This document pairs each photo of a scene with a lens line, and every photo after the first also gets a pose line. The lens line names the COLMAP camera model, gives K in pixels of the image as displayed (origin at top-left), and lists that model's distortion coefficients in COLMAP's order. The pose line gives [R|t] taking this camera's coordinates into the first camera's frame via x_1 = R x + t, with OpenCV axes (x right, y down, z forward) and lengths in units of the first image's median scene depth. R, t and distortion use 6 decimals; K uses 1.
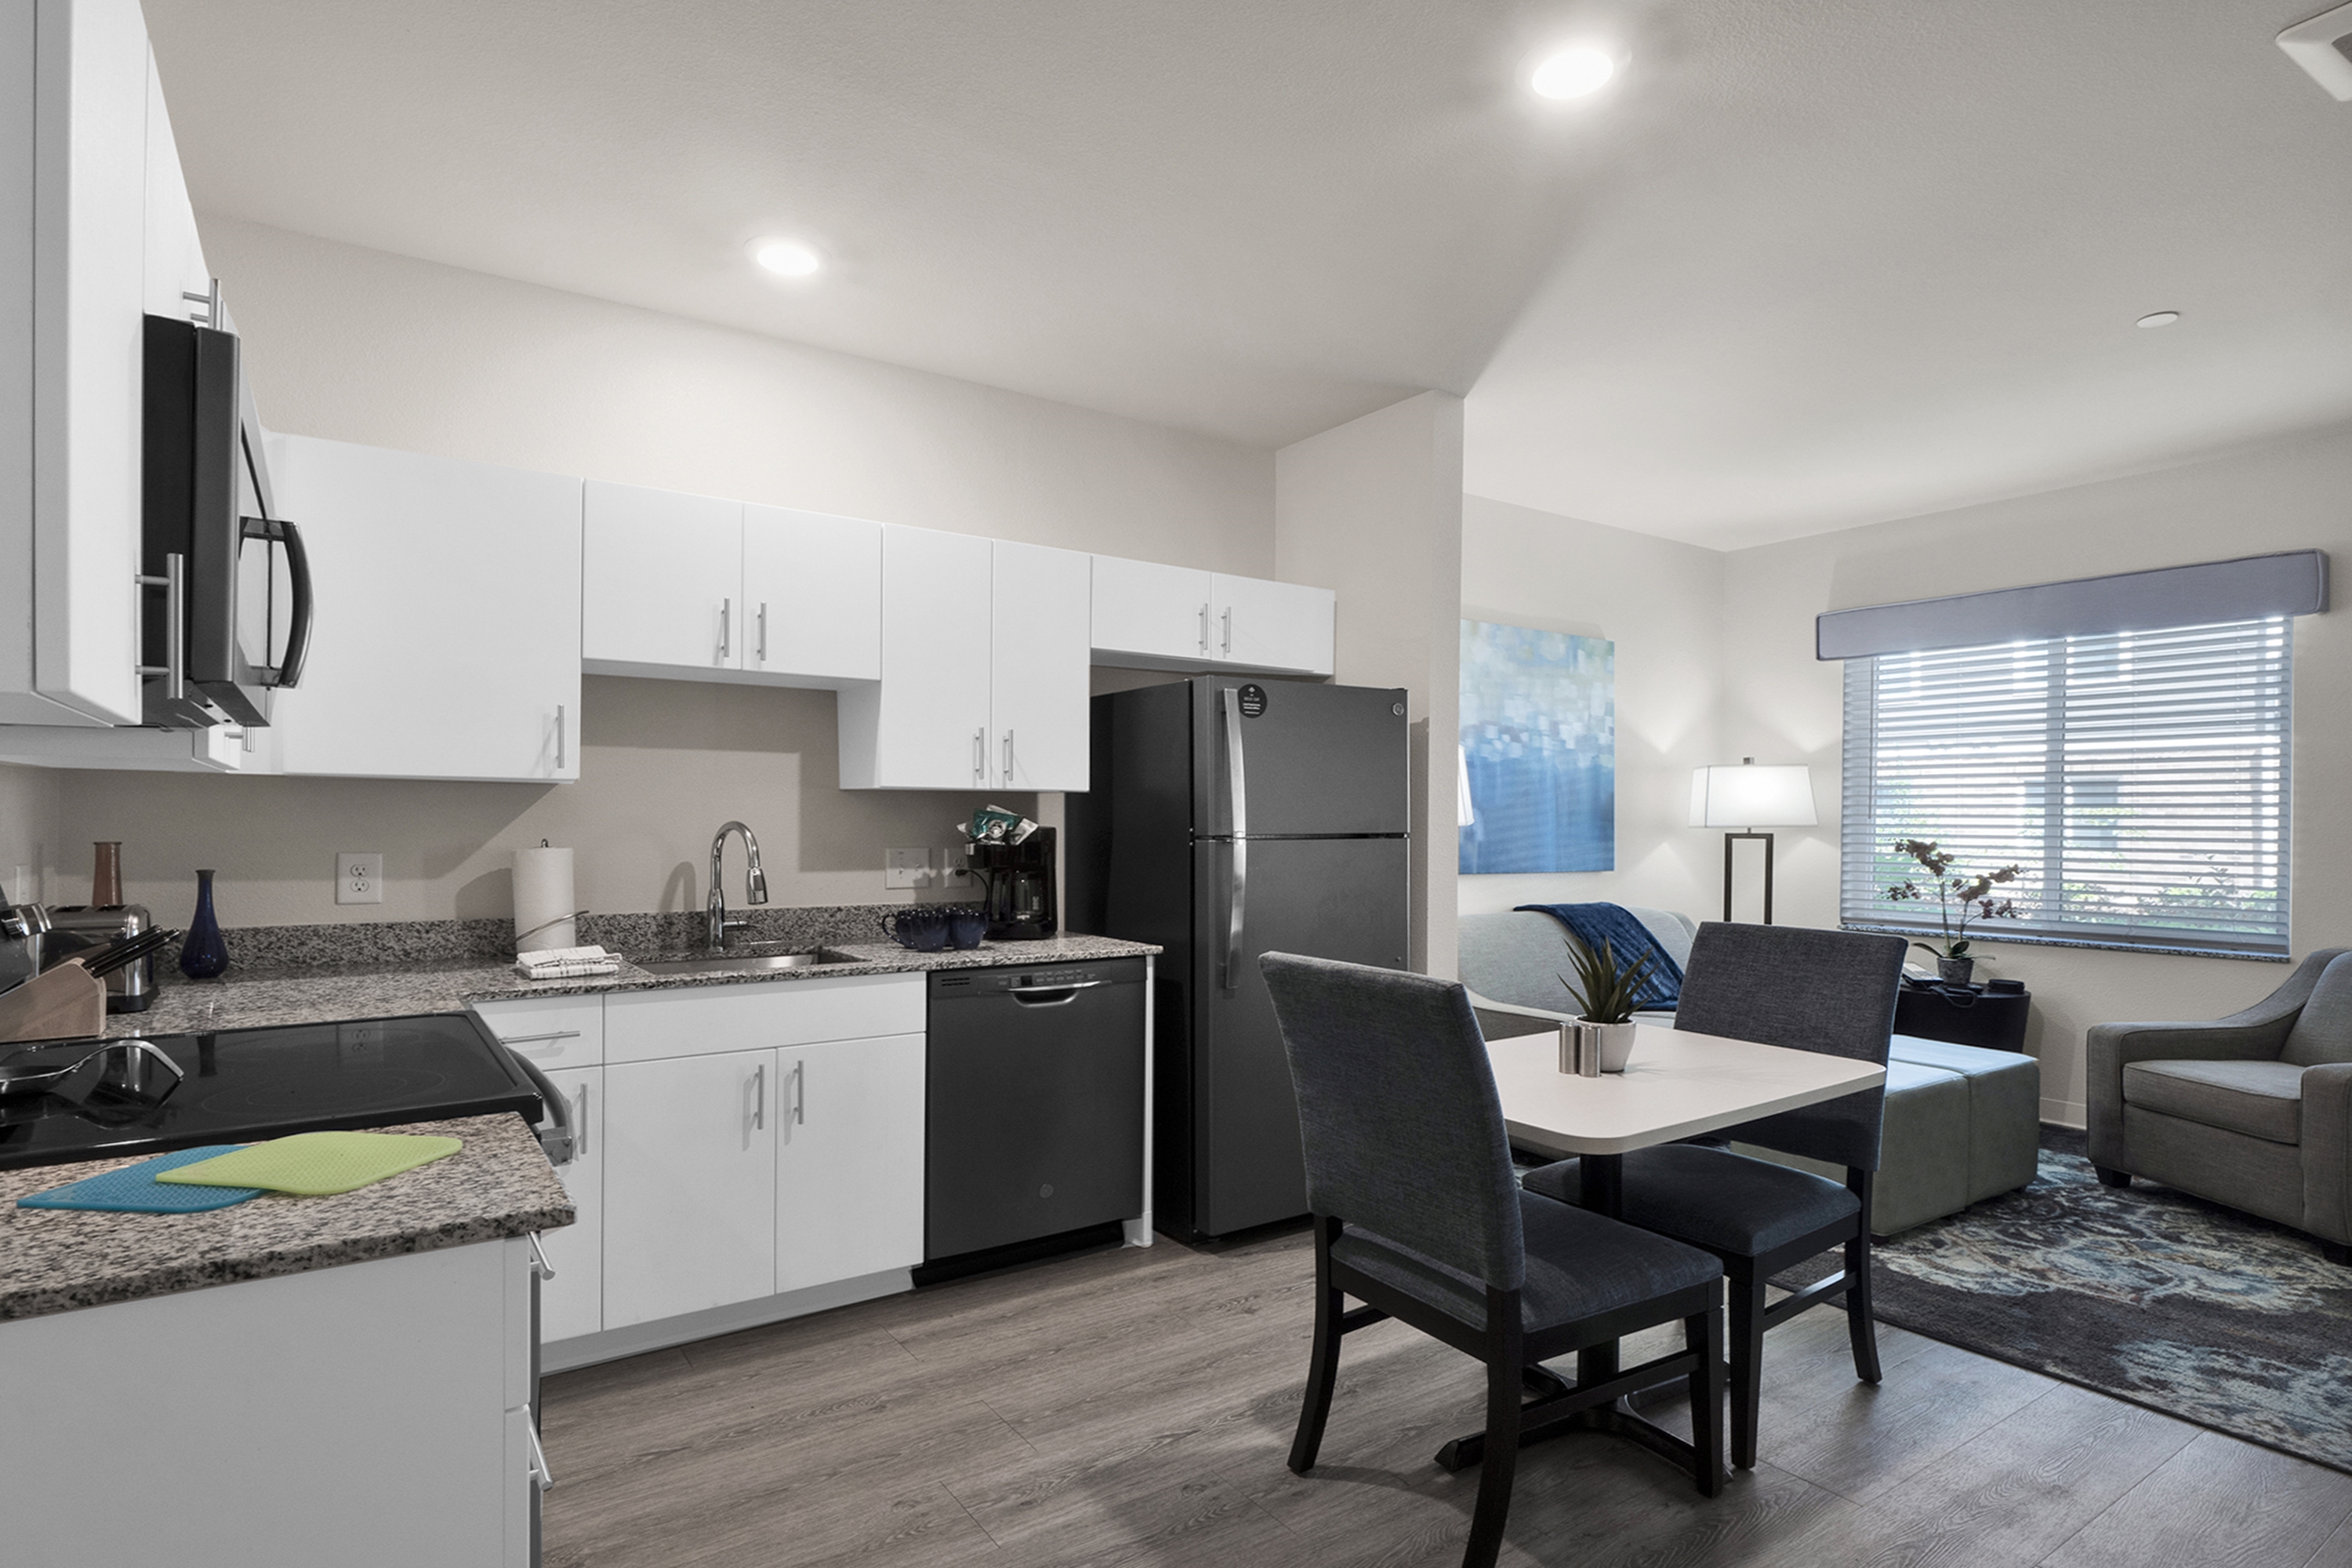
lens RADIAL K [[1241.5, 0, 1184.3], [0, 1241.5, 827.5], [0, 0, 1]] dist [0.001813, 0.000042]
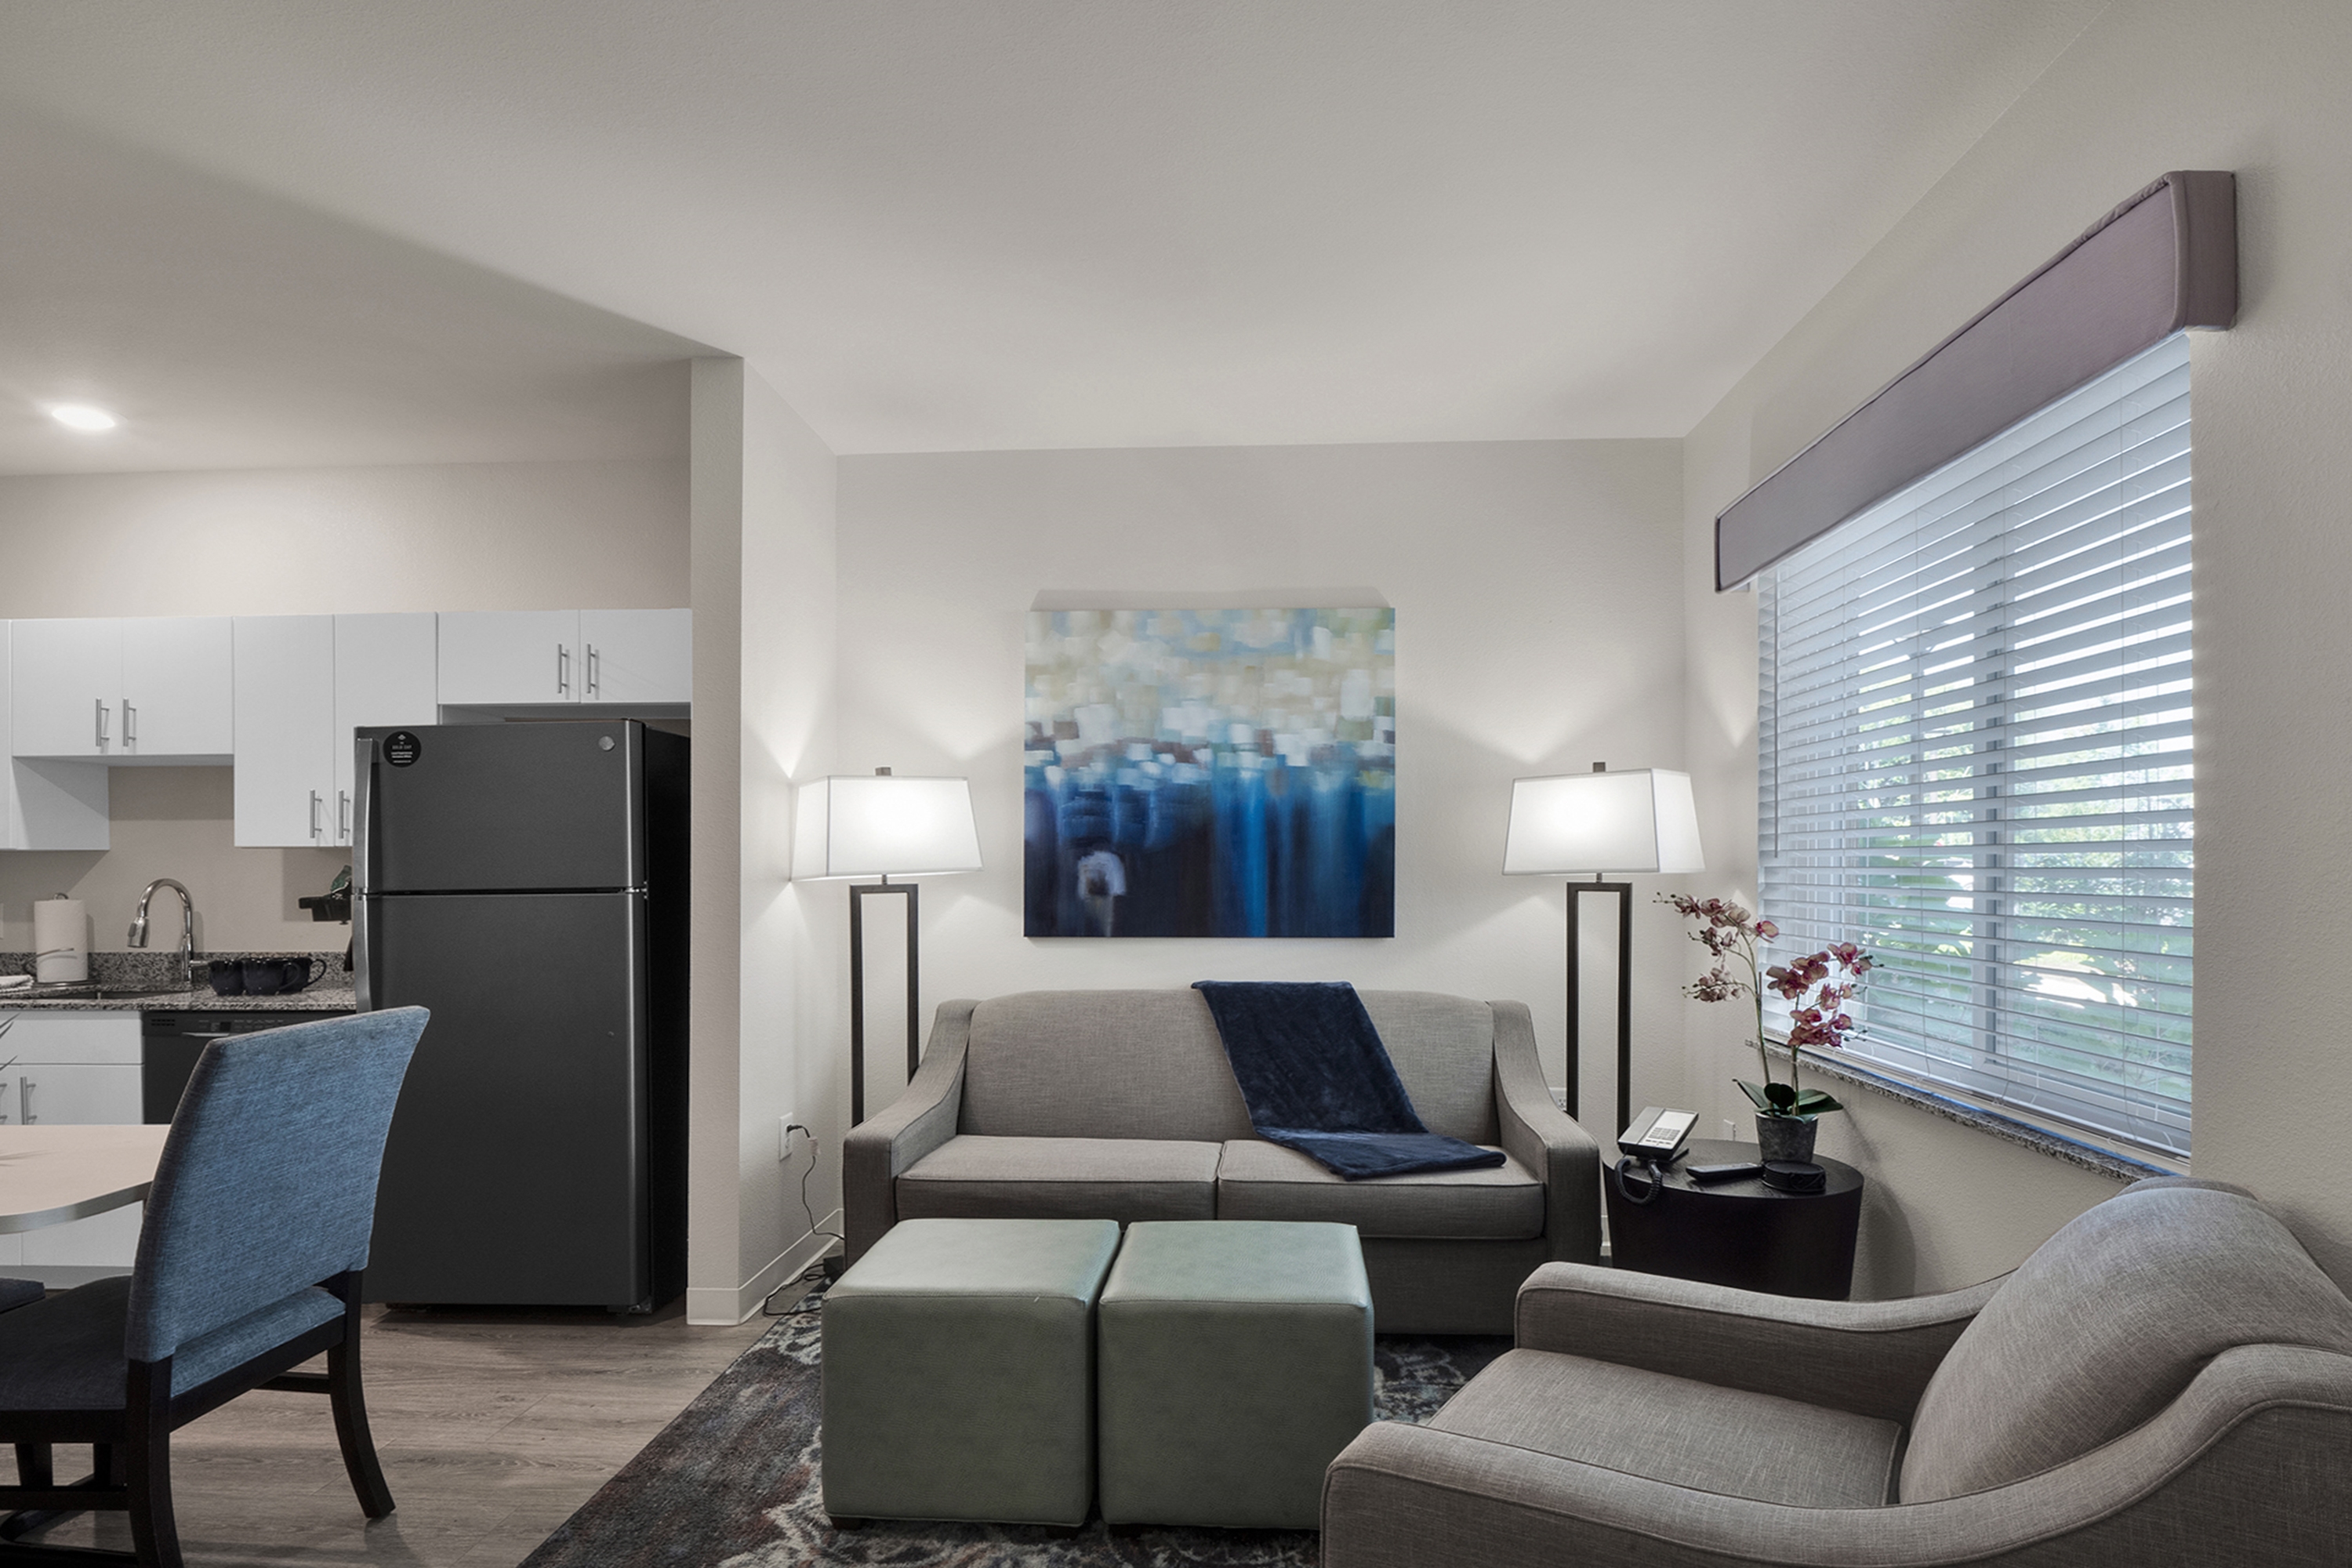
lens RADIAL K [[1198.2, 0, 1186.3], [0, 1198.2, 855.3], [0, 0, 1]] dist [-0.033942, 0.000016]
pose [[0.800451, -0.019462, -0.599082, 0.692145], [0.007225, 0.999713, -0.022823, 0.003264], [0.599355, 0.013940, 0.800362, 0.420625]]
